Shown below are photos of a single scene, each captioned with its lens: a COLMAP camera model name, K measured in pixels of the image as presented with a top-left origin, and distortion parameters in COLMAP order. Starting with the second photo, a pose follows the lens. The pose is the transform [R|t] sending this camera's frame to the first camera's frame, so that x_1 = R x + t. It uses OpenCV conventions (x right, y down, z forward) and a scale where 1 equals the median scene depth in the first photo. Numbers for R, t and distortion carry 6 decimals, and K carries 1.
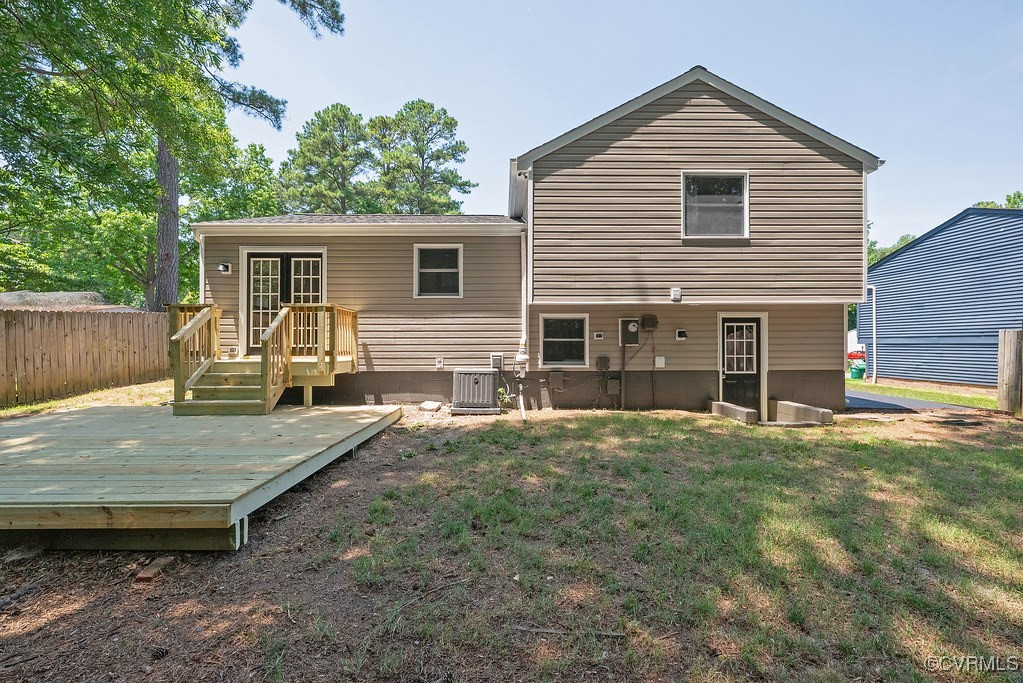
lens RADIAL K [[450.7, 0, 514.0], [0, 450.7, 340.6], [0, 0, 1]] dist [0.002991, -0.000288]
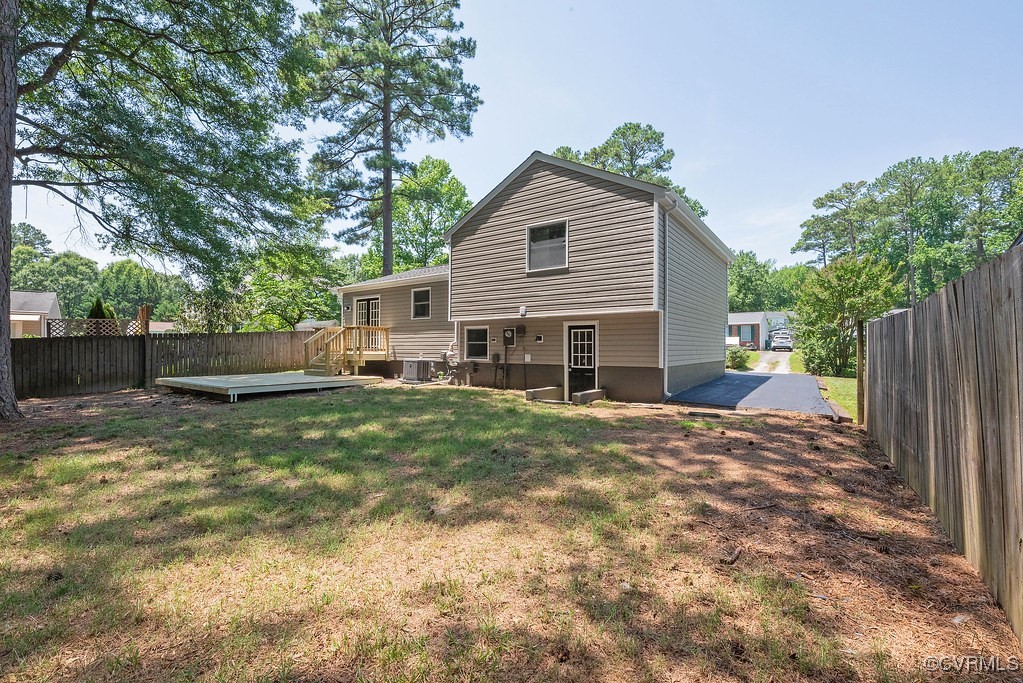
lens RADIAL K [[450.7, 0, 510.3], [0, 450.7, 339.7], [0, 0, 1]] dist [0.002991, -0.000288]
pose [[0.799905, -0.008660, -0.600064, 1.145609], [0.001344, 0.999919, -0.012639, 0.007602], [0.600125, 0.009304, 0.799852, -0.181714]]
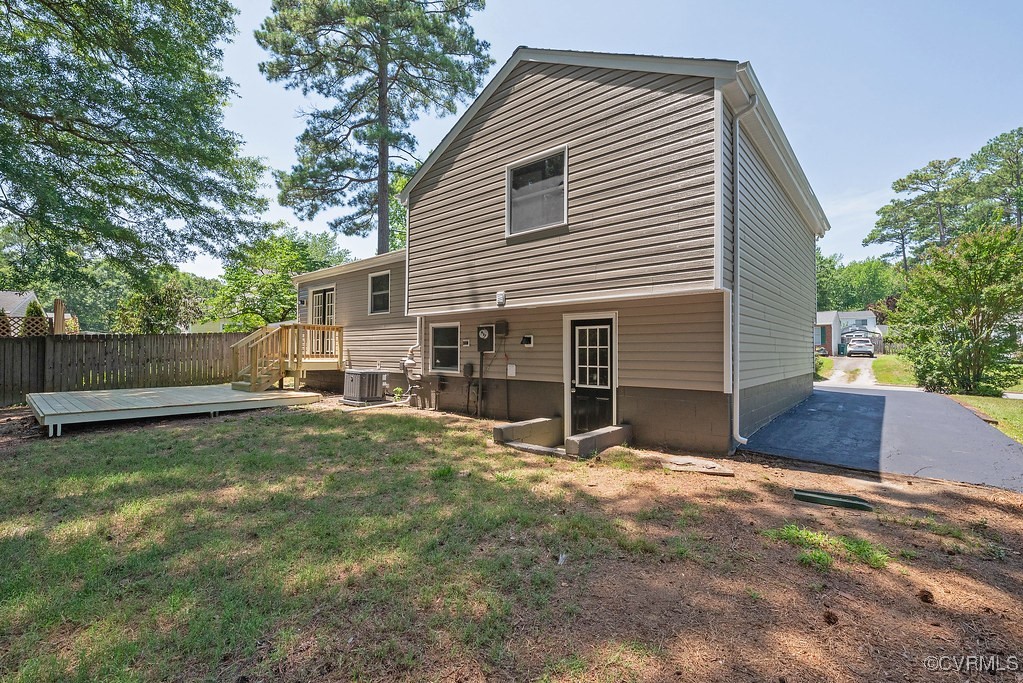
lens RADIAL K [[450.7, 0, 509.5], [0, 450.7, 342.2], [0, 0, 1]] dist [0.002991, -0.000288]
pose [[0.740289, -0.009060, -0.672228, 0.957204], [-0.000730, 0.999898, -0.014280, 0.002180], [0.672289, 0.011062, 0.740206, 0.303473]]
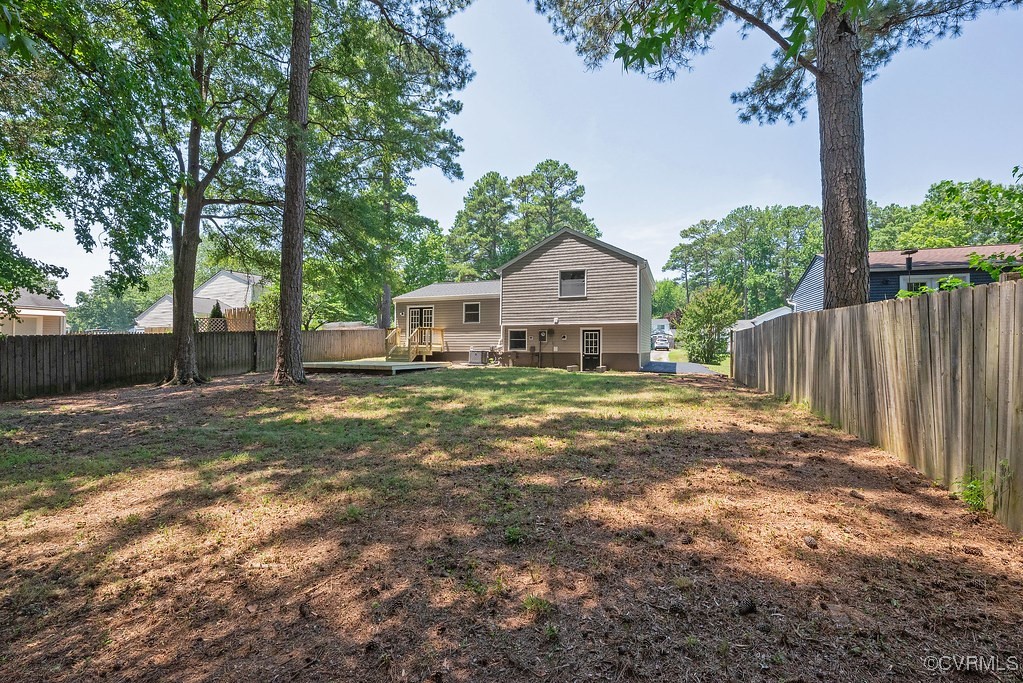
lens RADIAL K [[450.7, 0, 512.3], [0, 450.7, 344.3], [0, 0, 1]] dist [0.002991, -0.000288]
pose [[0.925452, 0.002447, -0.378856, 1.016457], [-0.004891, 0.999973, -0.005489, 0.037740], [0.378832, 0.006933, 0.925439, -1.283815]]
